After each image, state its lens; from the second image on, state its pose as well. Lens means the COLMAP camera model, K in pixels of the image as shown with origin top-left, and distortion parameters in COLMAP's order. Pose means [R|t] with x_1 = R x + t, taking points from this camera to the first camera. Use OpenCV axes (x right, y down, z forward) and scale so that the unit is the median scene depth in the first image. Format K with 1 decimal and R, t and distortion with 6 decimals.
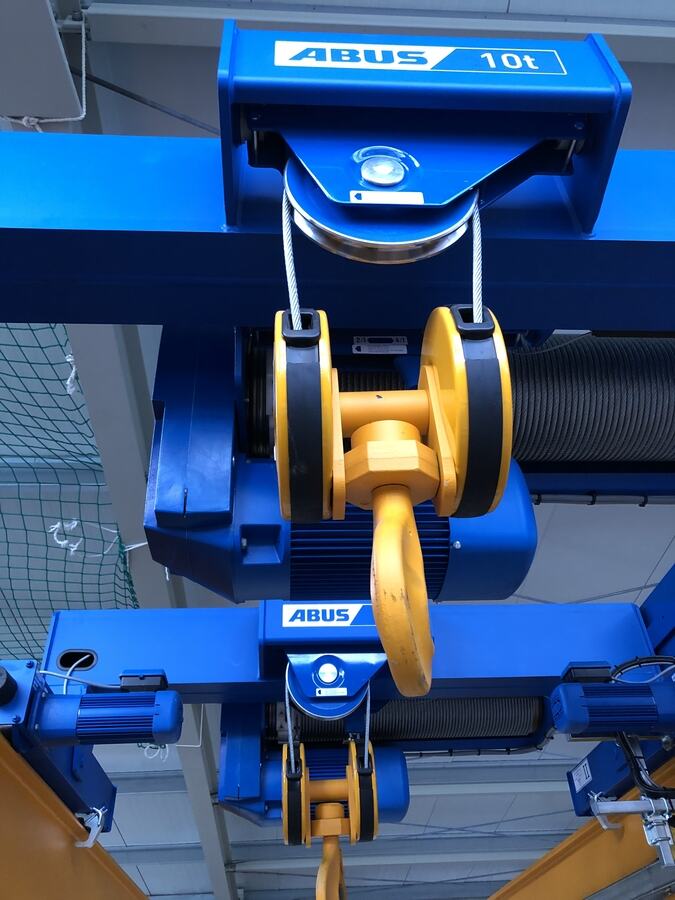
lens RADIAL K [[735.5, 0, 334.0], [0, 735.5, 446.5], [0, 0, 1]] dist [0.017970, -0.010606]
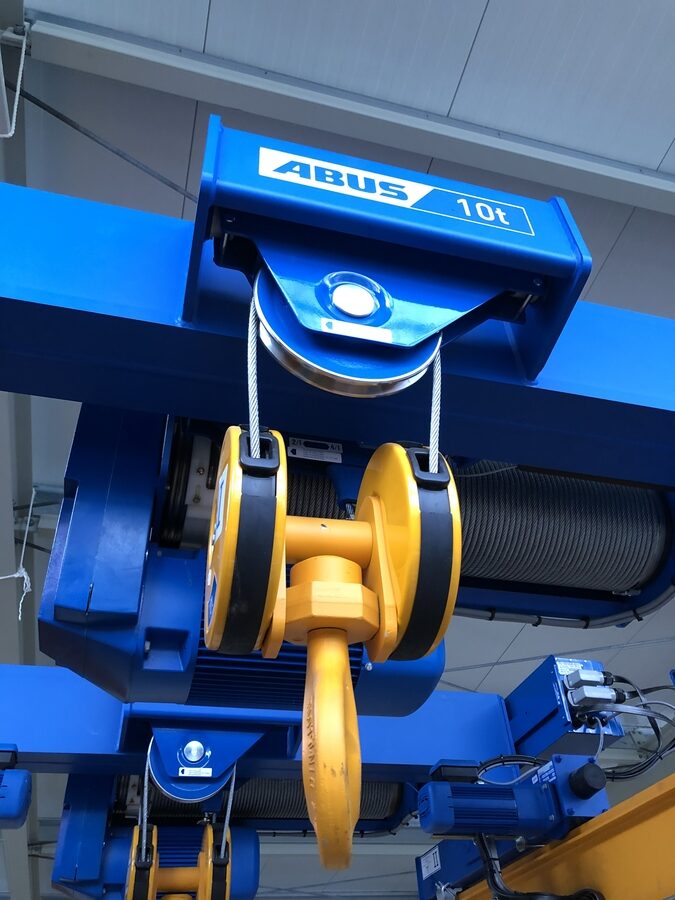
lens RADIAL K [[735.1, 0, 339.2], [0, 735.1, 448.9], [0, 0, 1]] dist [0.024538, -0.000189]
pose [[0.976315, 0.131830, 0.171551, -0.067091], [-0.123673, 0.990659, -0.057443, -0.079277], [-0.177521, 0.034866, 0.983499, 0.024168]]
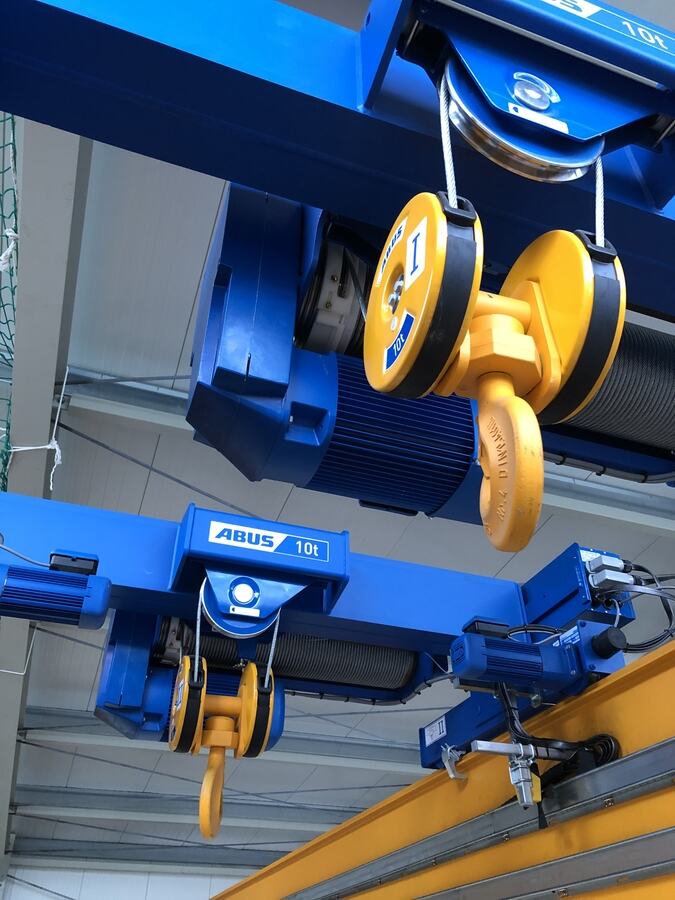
lens RADIAL K [[735.5, 0, 334.0], [0, 735.5, 446.5], [0, 0, 1]] dist [0.017970, -0.010606]
pose [[0.957948, 0.204247, 0.201542, -0.225908], [-0.209448, 0.977809, 0.004598, 0.129906], [-0.196130, -0.046617, 0.979469, -0.021550]]
